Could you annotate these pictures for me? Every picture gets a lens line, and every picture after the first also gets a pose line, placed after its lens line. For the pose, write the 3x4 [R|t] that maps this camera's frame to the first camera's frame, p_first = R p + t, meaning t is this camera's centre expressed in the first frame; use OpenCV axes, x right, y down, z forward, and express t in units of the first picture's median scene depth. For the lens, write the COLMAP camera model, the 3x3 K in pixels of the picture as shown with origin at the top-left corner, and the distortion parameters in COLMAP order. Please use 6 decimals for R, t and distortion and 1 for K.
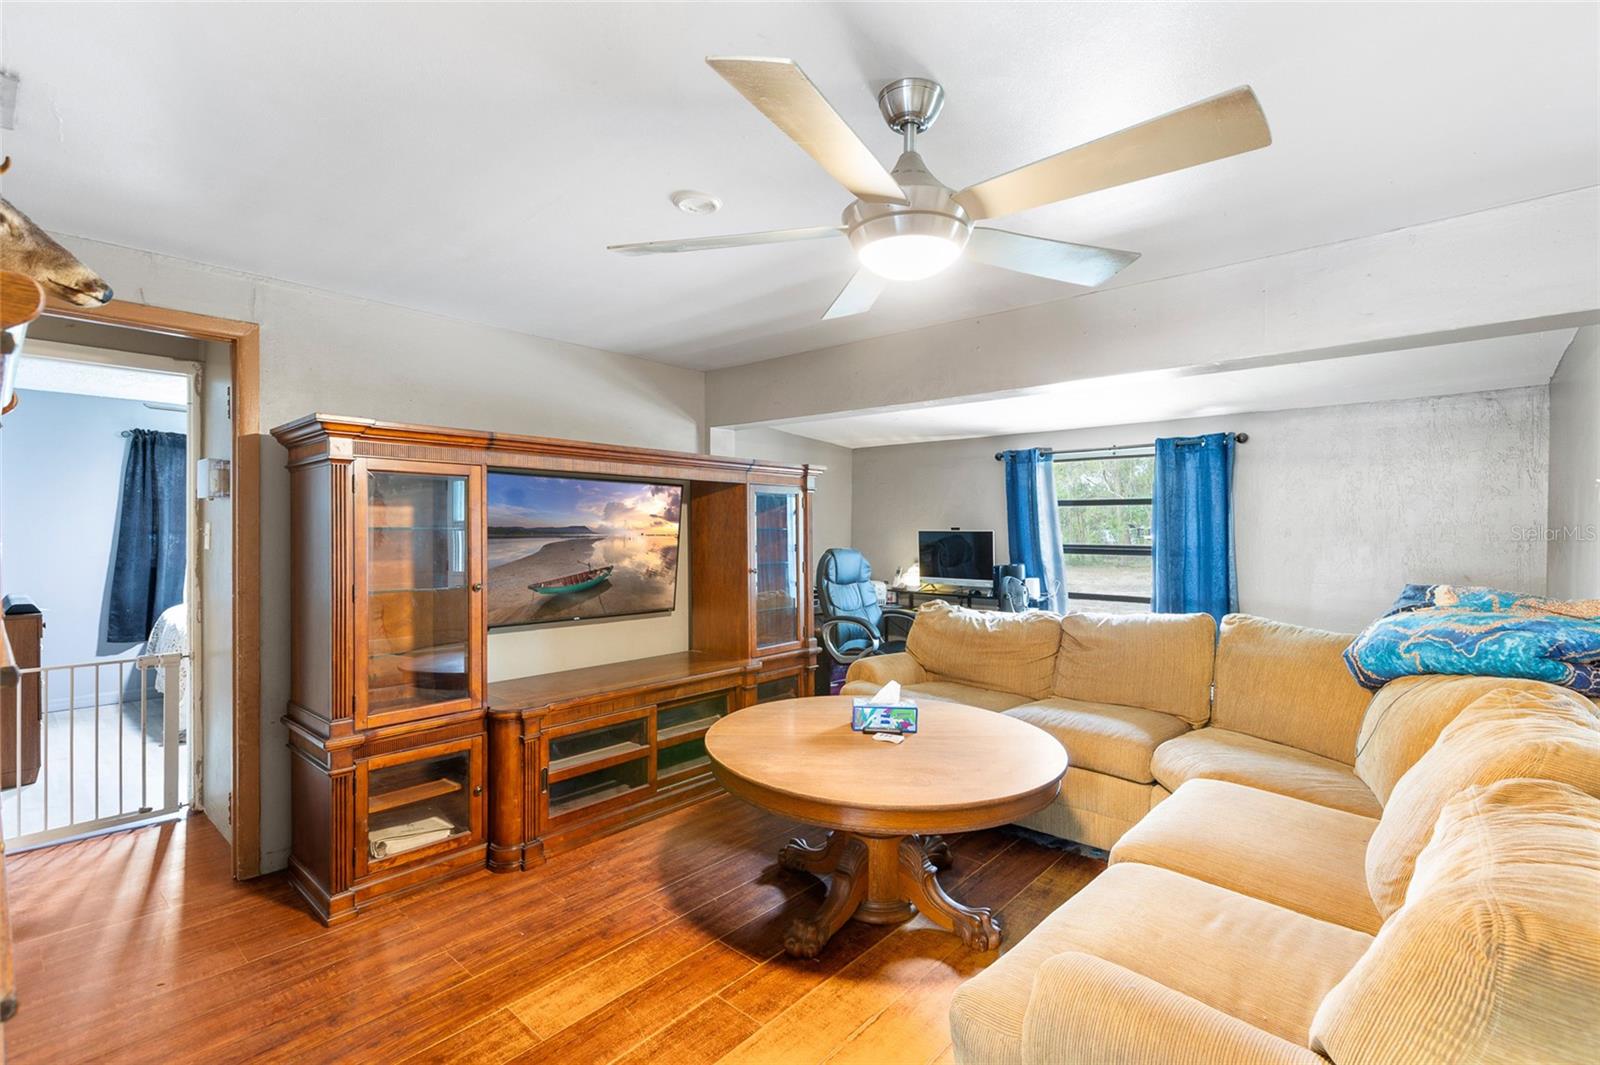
lens RADIAL K [[712.2, 0, 800.0], [0, 712.2, 532.5], [0, 0, 1]] dist [0.002341, 0.000268]
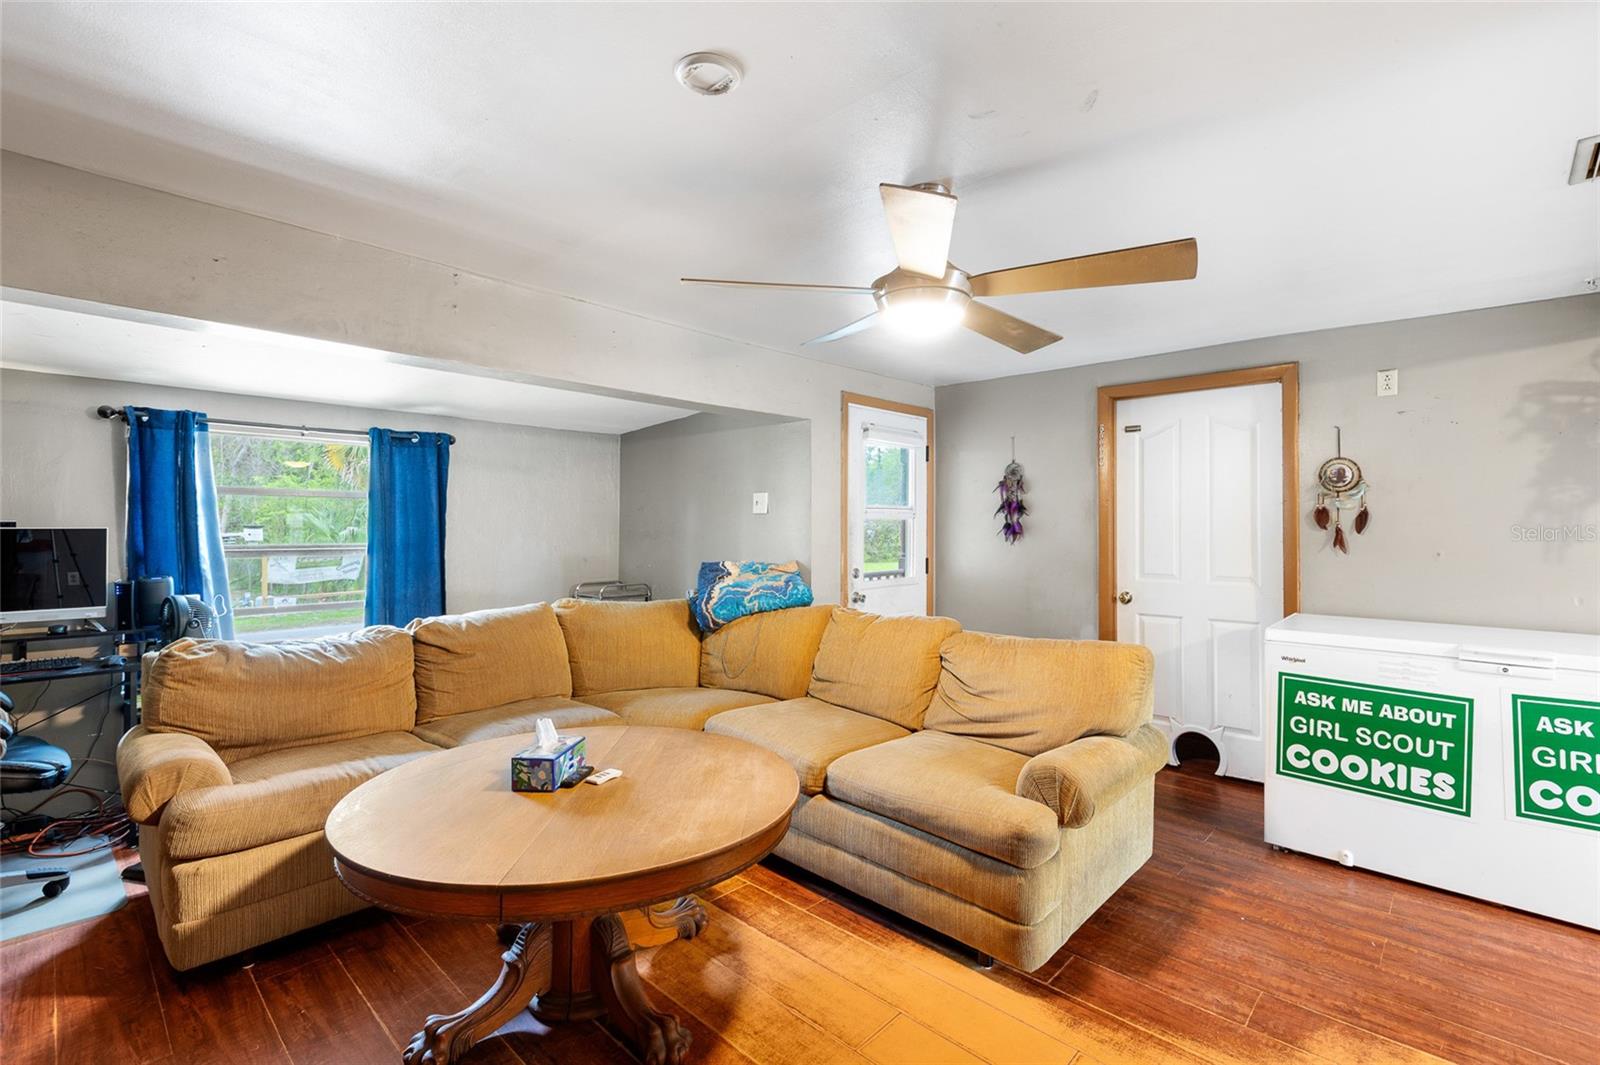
lens RADIAL K [[719.9, 0, 801.3], [0, 719.9, 519.4], [0, 0, 1]] dist [0.002285, 0.000062]
pose [[0.030860, 0.007811, 0.999493, -0.827934], [0.001096, 0.999969, -0.007849, -0.010636], [-0.999523, 0.001337, 0.030851, 0.848908]]
